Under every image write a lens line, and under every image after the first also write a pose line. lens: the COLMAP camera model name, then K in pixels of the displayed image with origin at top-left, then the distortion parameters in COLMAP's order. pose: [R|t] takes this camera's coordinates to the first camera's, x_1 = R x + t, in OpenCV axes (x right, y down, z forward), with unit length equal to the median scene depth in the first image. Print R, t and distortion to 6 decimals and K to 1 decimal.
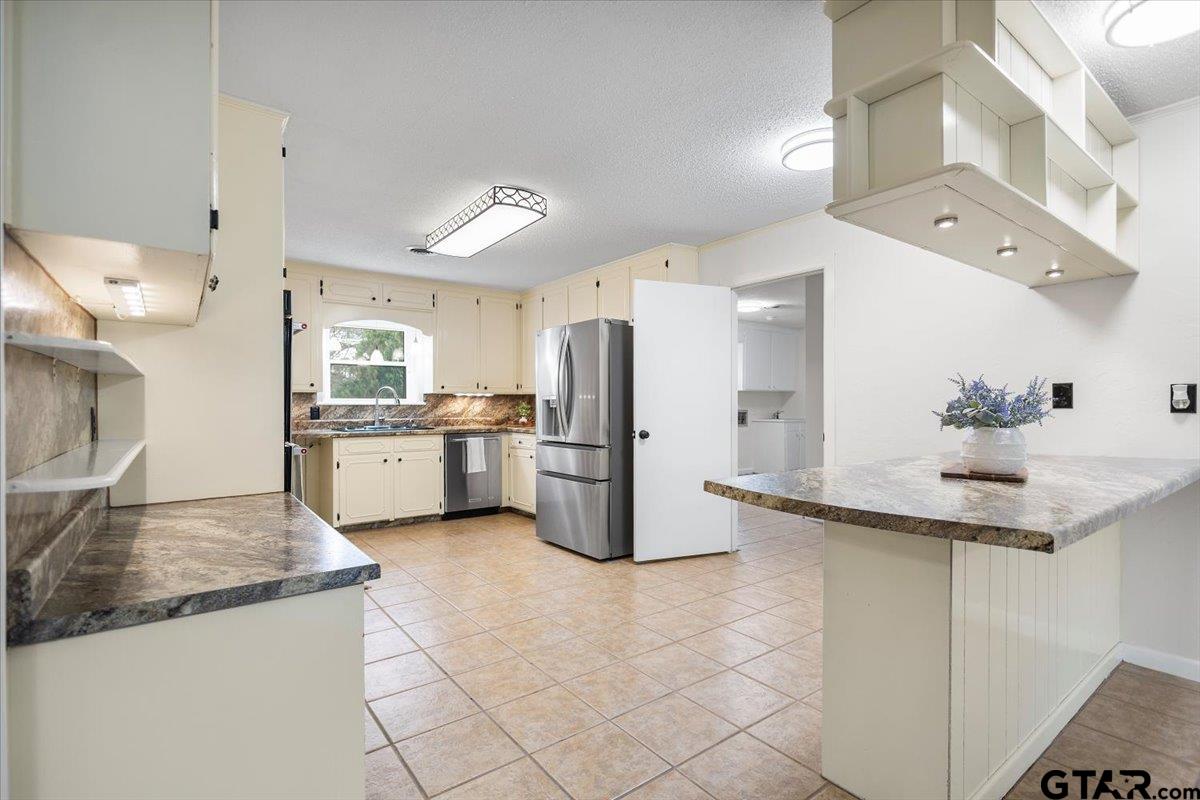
lens RADIAL K [[557.1, 0, 598.2], [0, 557.1, 401.5], [0, 0, 1]] dist [-0.001373, -0.000141]
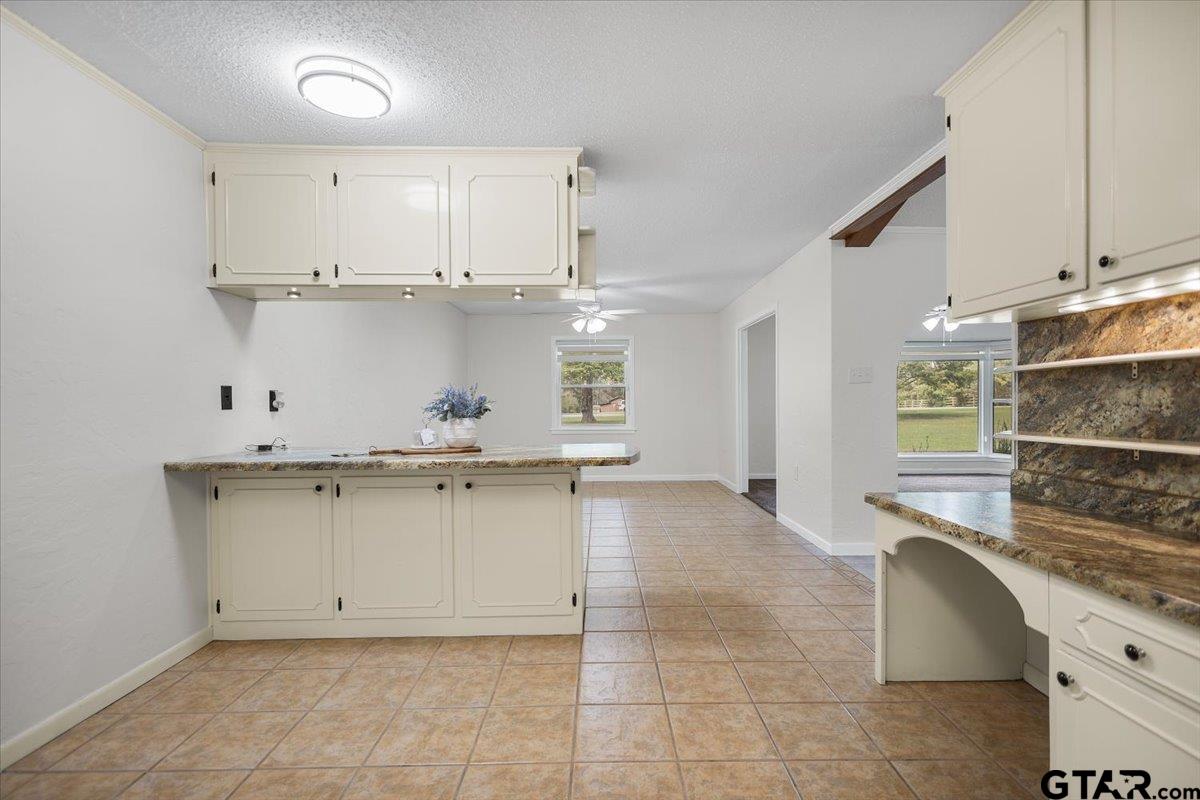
lens RADIAL K [[557.1, 0, 599.6], [0, 557.1, 401.5], [0, 0, 1]] dist [-0.001373, -0.000141]
pose [[-0.802057, 0.004113, 0.597234, -0.508079], [0.004356, 0.999990, -0.001036, 0.002729], [-0.597232, 0.001771, -0.802067, 1.904556]]
